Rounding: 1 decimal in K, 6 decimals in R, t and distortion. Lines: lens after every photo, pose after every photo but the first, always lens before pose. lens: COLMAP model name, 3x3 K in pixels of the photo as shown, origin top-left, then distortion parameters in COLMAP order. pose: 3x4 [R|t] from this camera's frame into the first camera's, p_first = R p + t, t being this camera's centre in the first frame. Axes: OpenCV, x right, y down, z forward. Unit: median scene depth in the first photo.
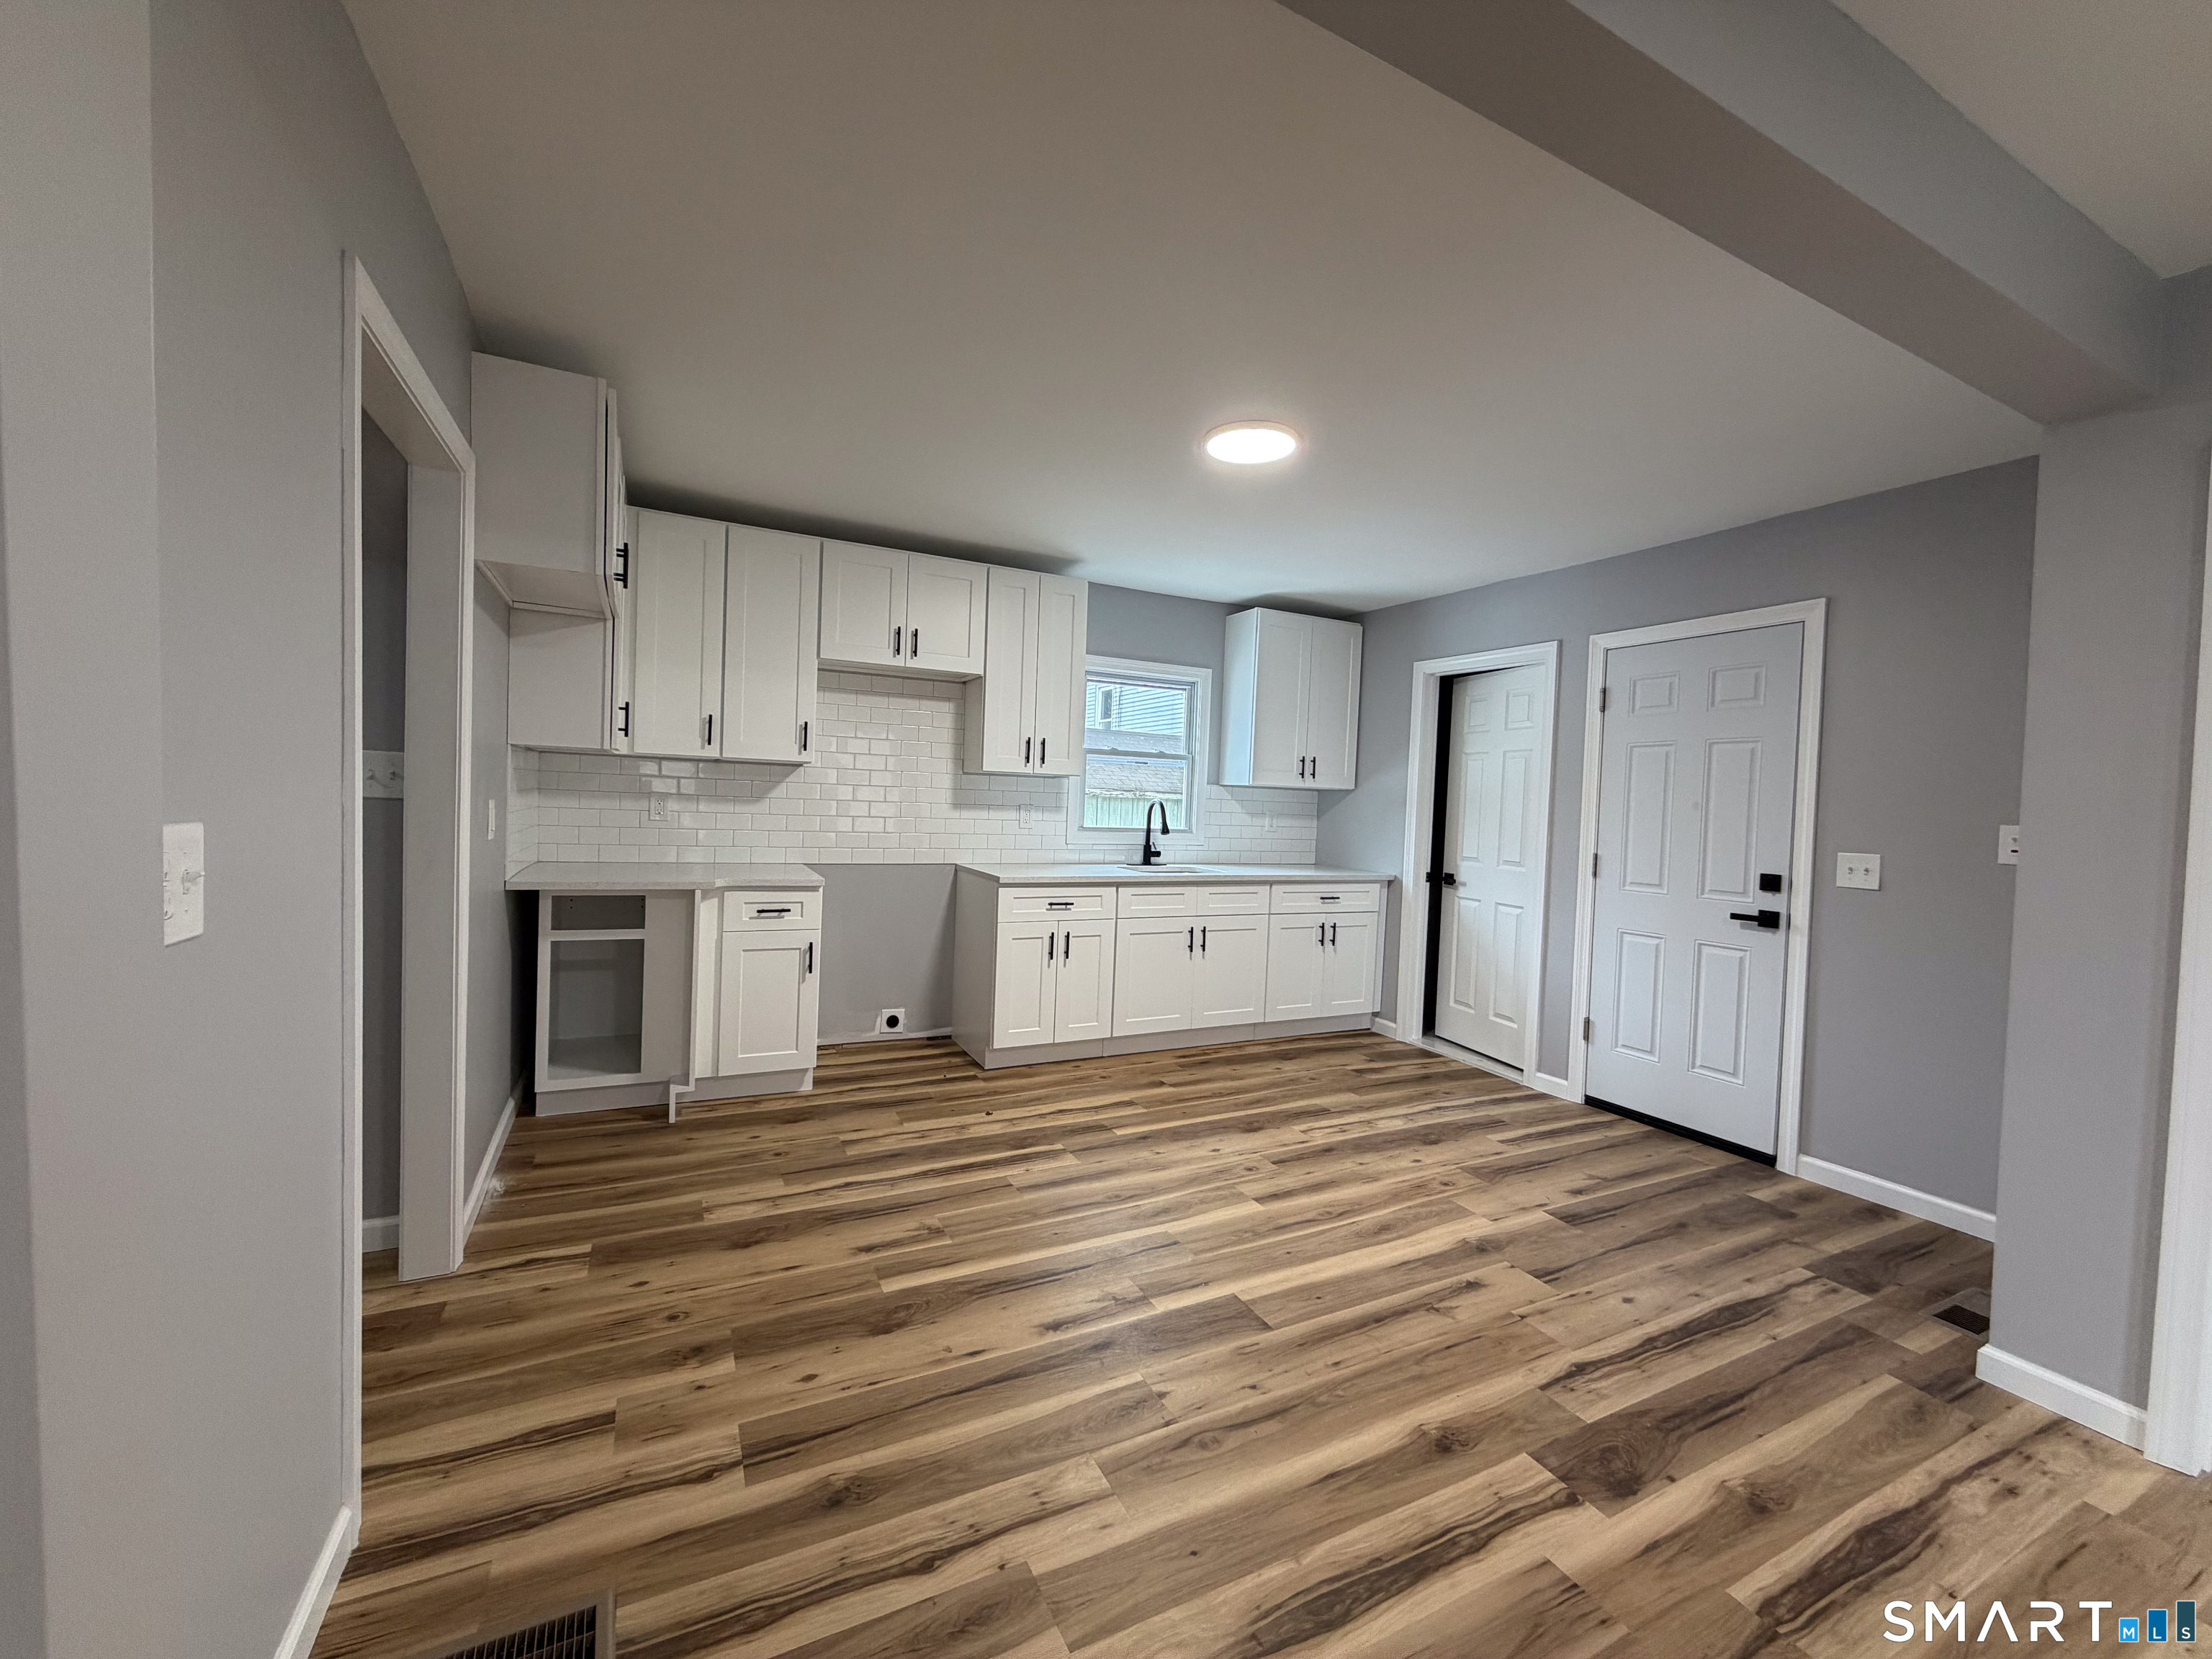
lens RADIAL K [[880.3, 0, 1099.0], [0, 880.3, 829.7], [0, 0, 1]] dist [-0.000053, 0.000095]
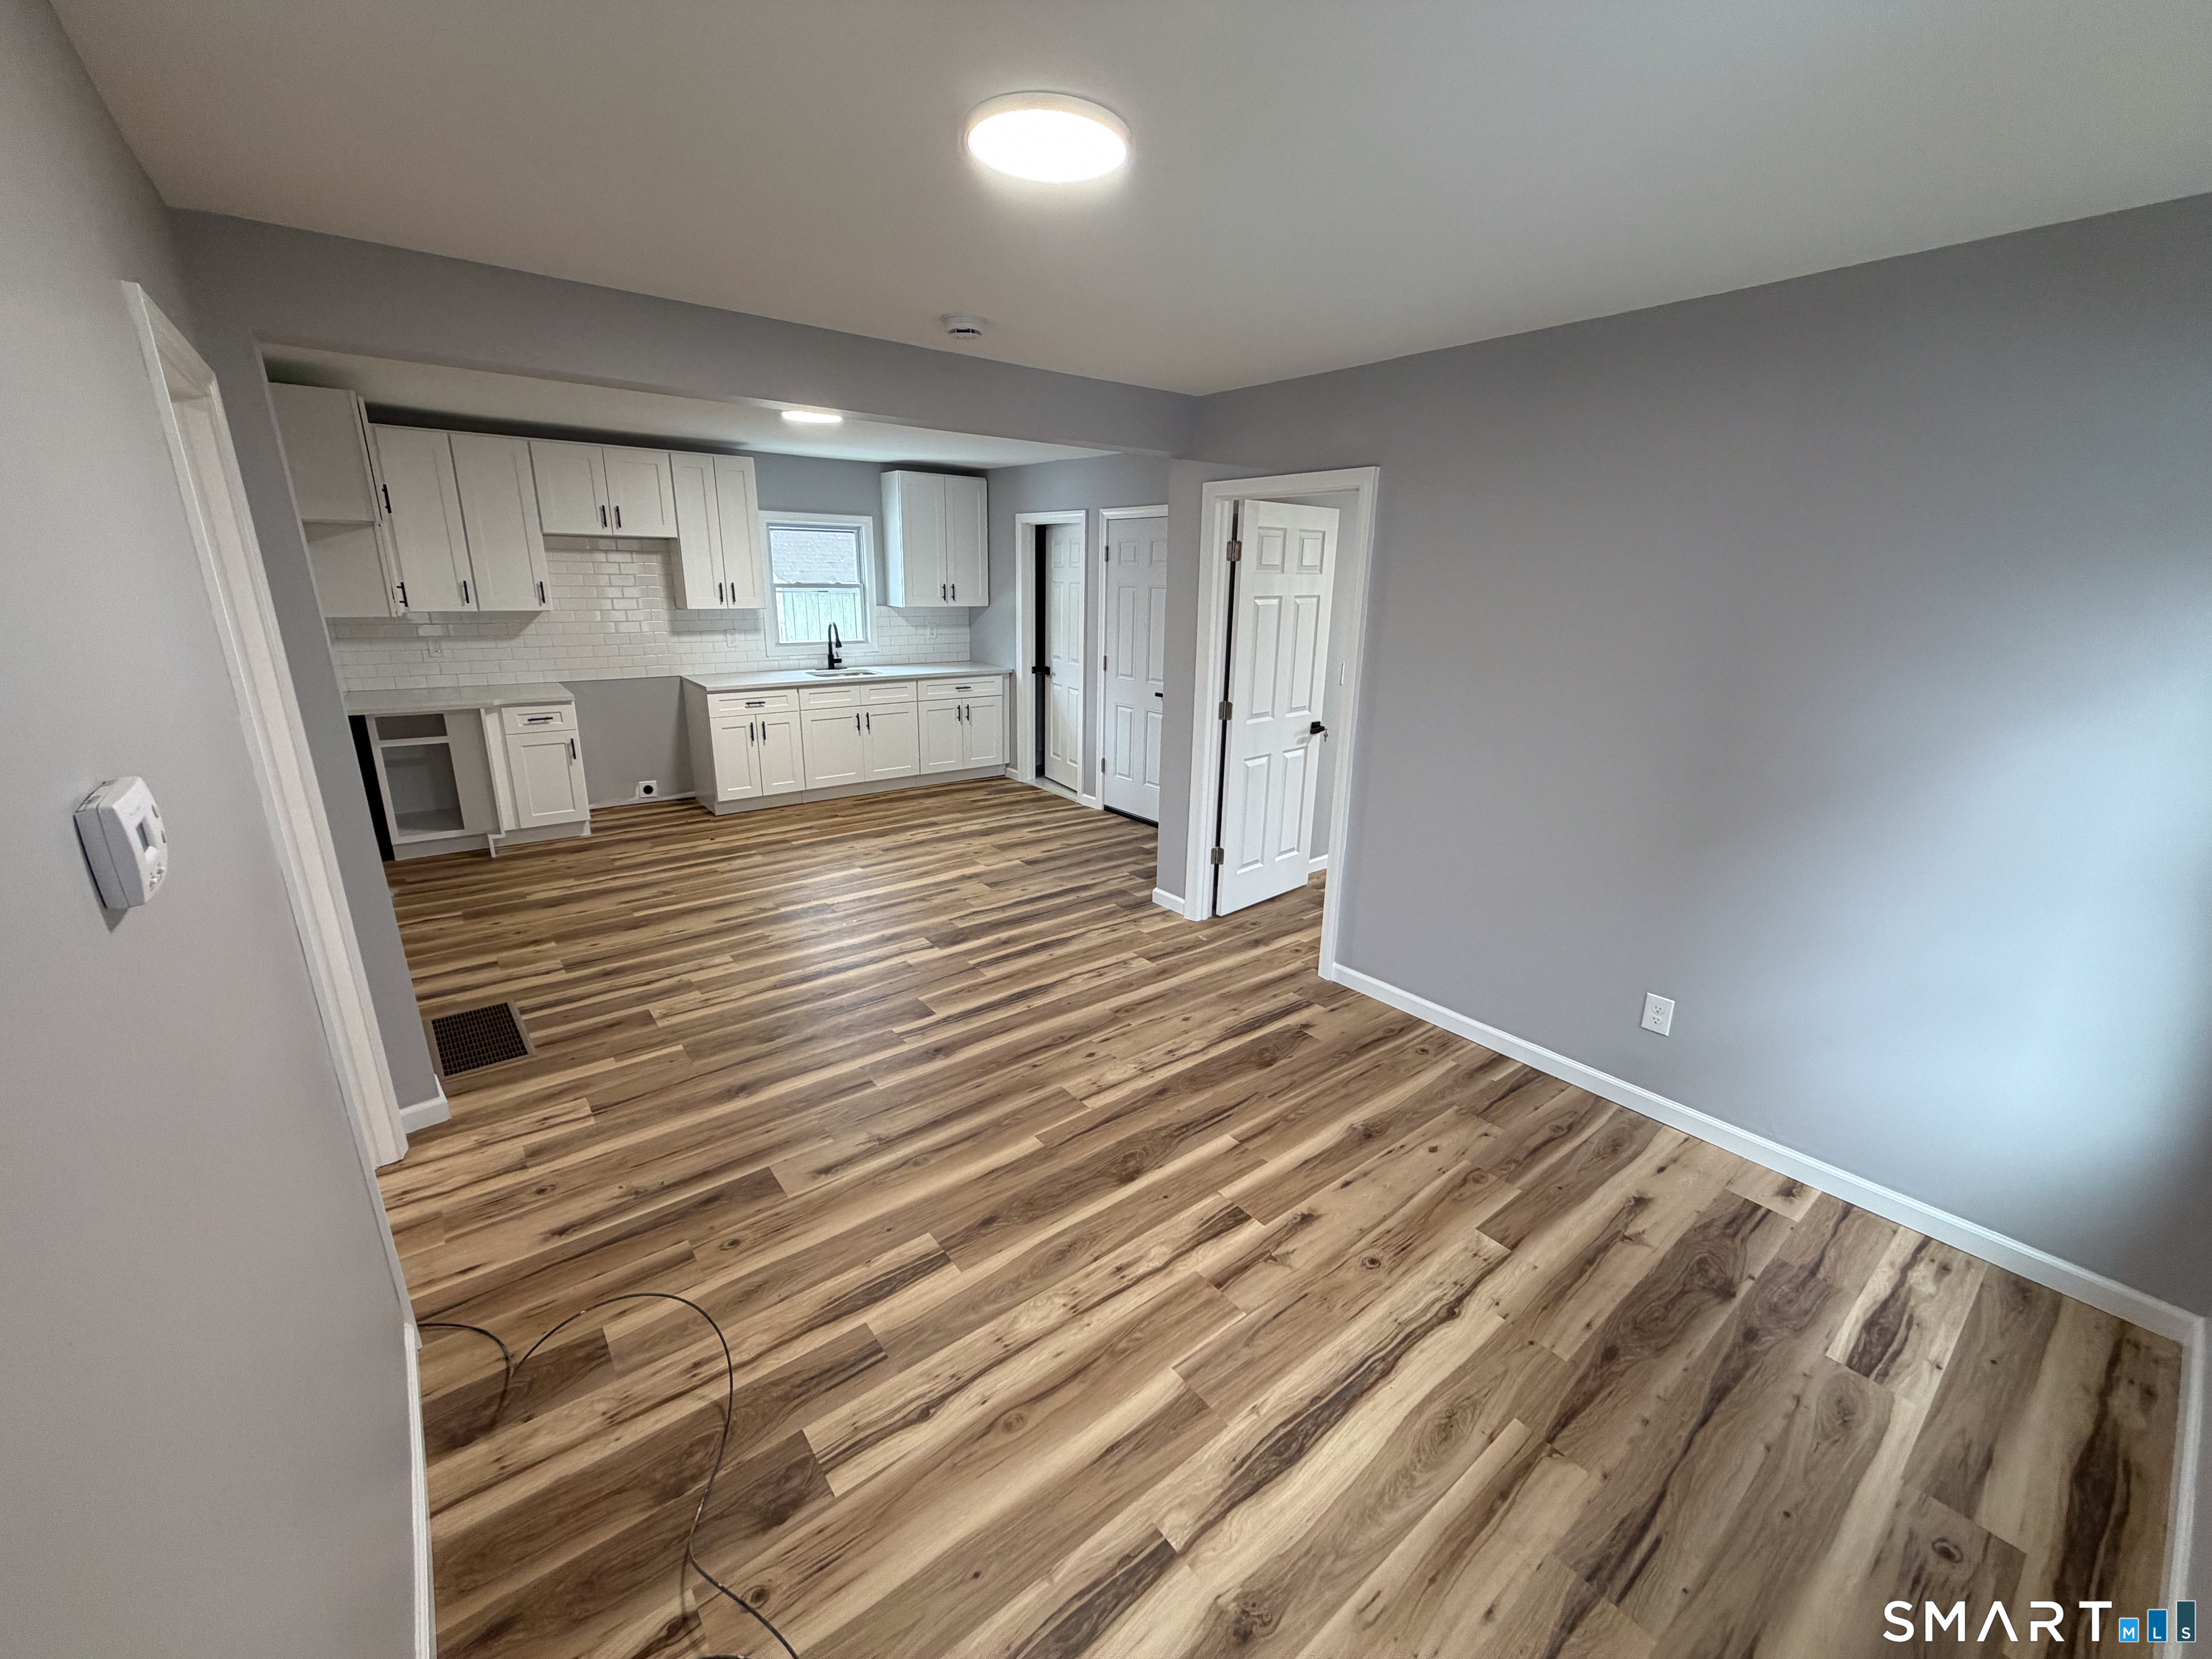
lens RADIAL K [[880.3, 0, 1100.8], [0, 880.3, 831.0], [0, 0, 1]] dist [-0.000053, 0.000095]
pose [[0.979962, -0.073633, 0.185074, 0.282334], [0.023411, 0.965300, 0.260092, -0.094174], [-0.197803, -0.250547, 0.947681, -0.675591]]
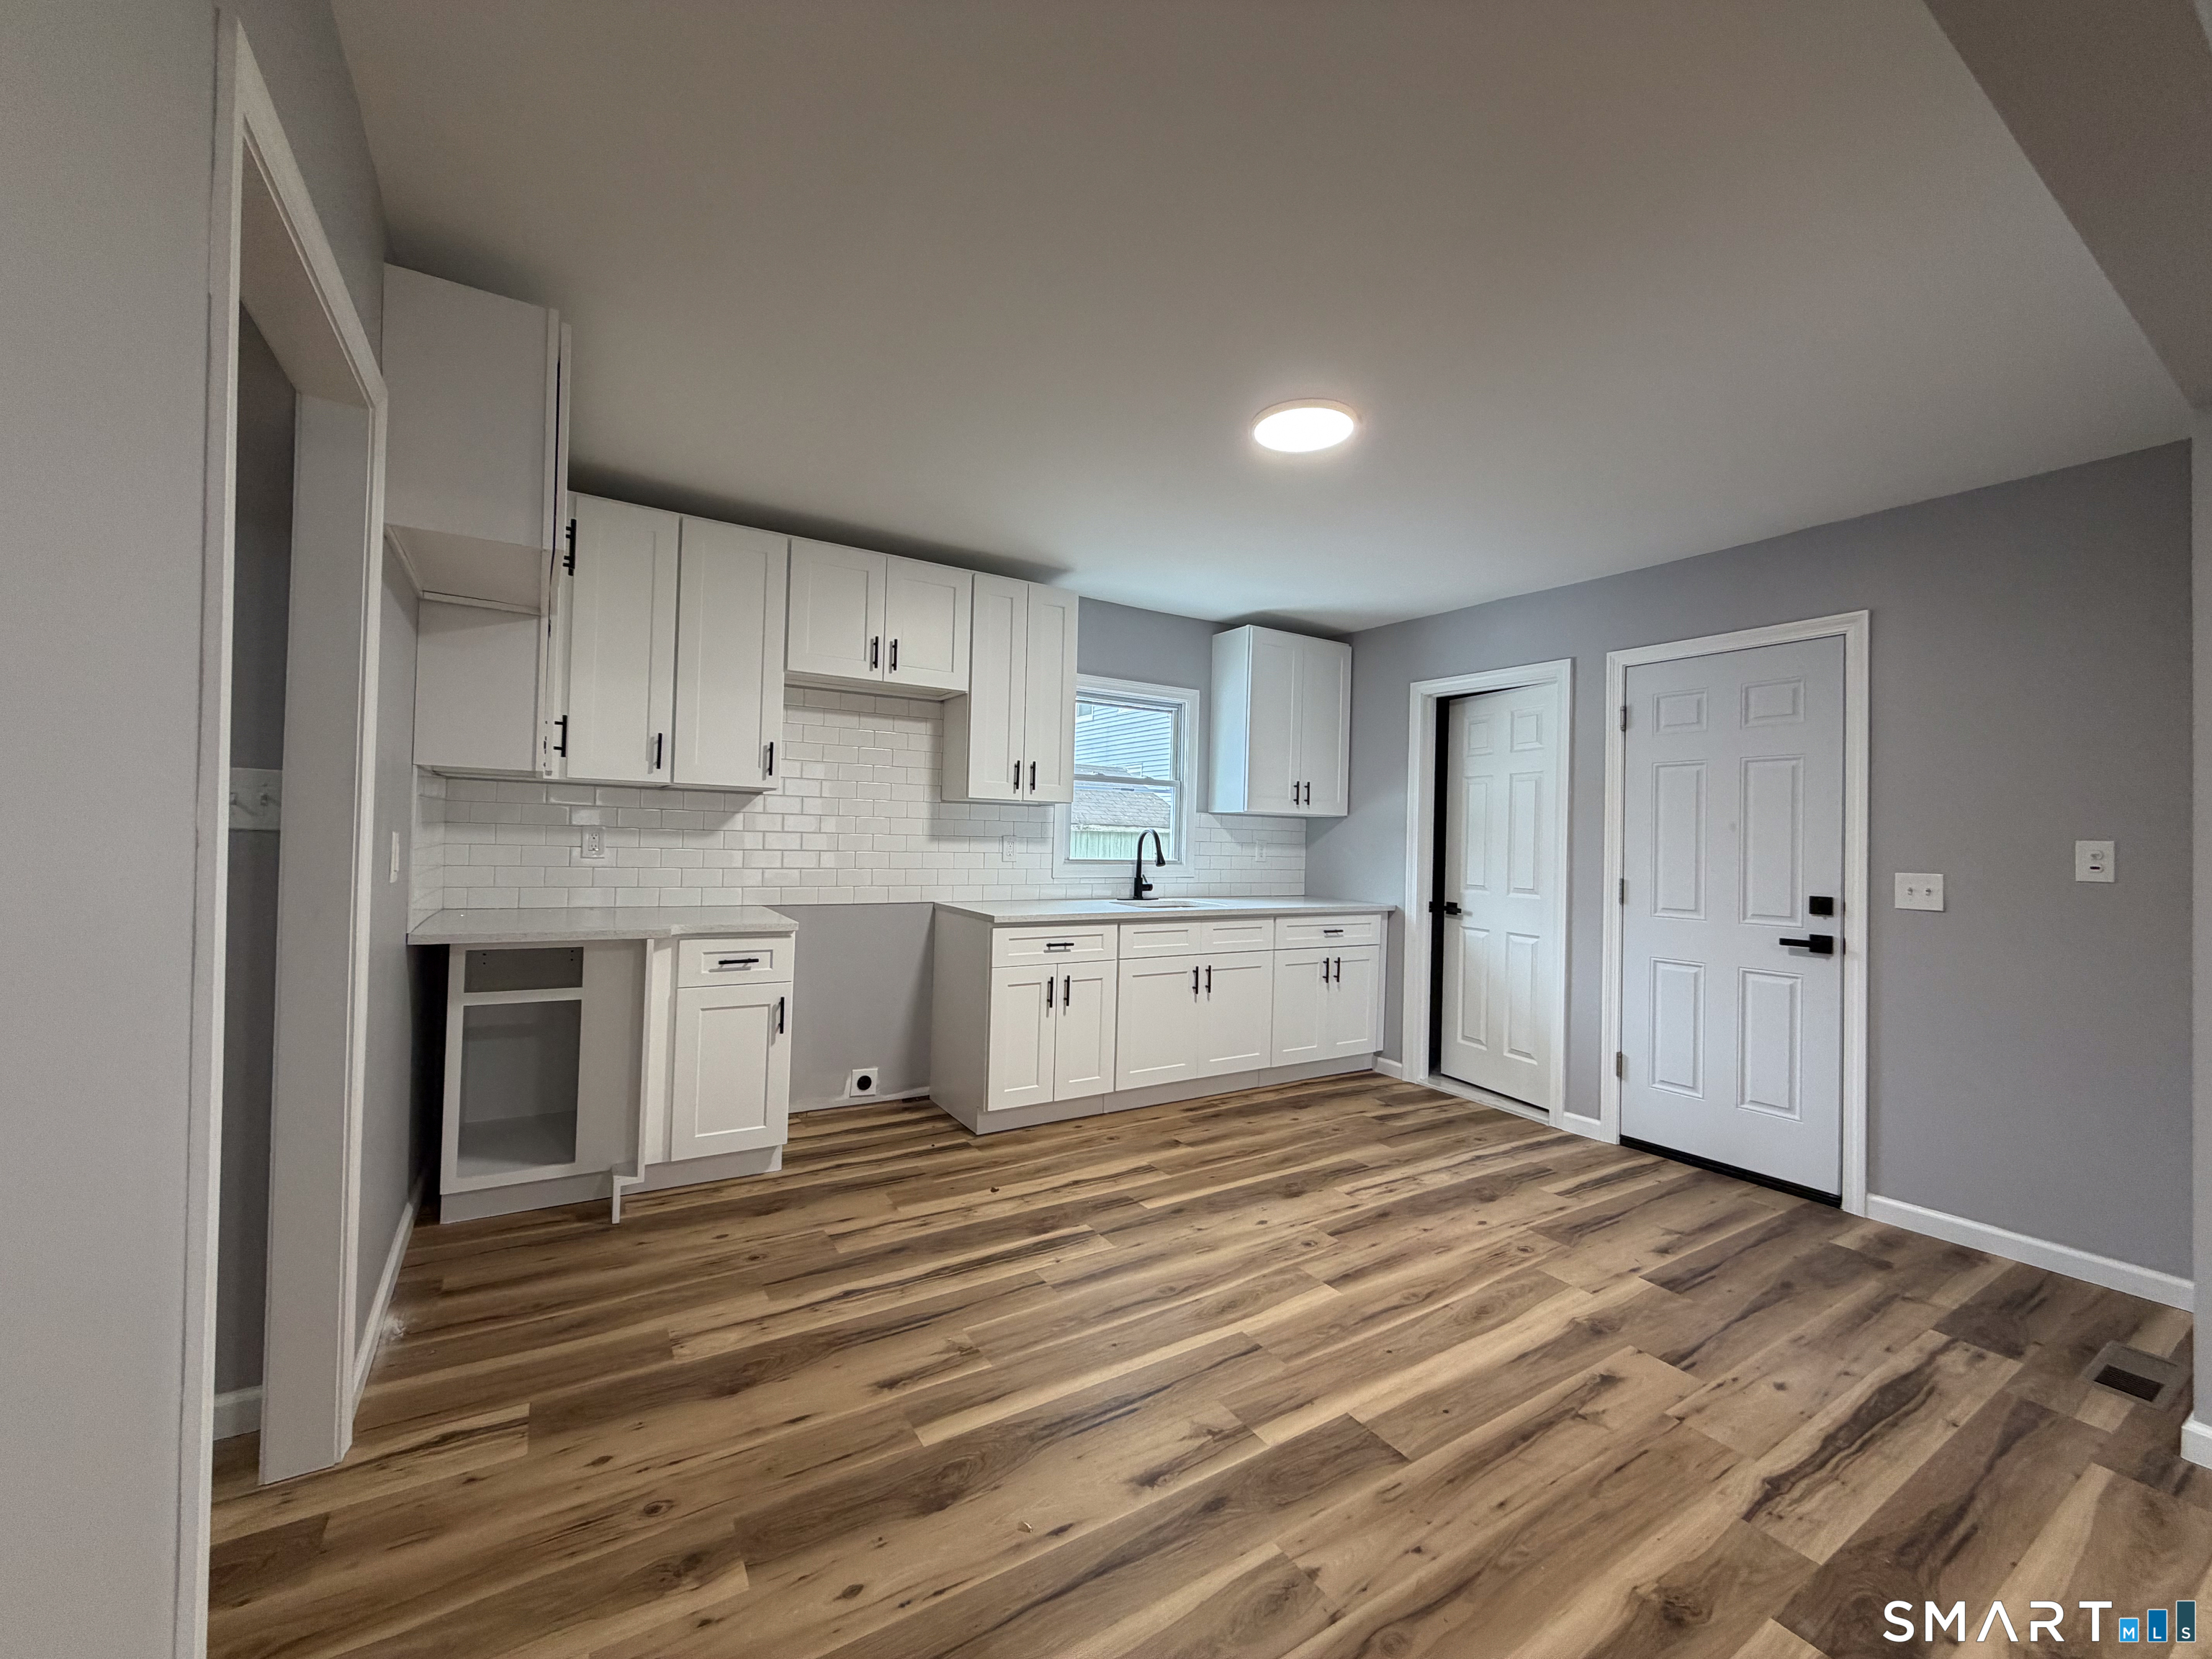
lens RADIAL K [[880.3, 0, 1099.0], [0, 880.3, 829.7], [0, 0, 1]] dist [-0.000053, 0.000095]
pose [[0.995549, -0.011384, 0.093554, -0.104371], [0.015119, 0.999113, -0.039313, 0.003657], [-0.093024, 0.040552, 0.994838, 0.118488]]
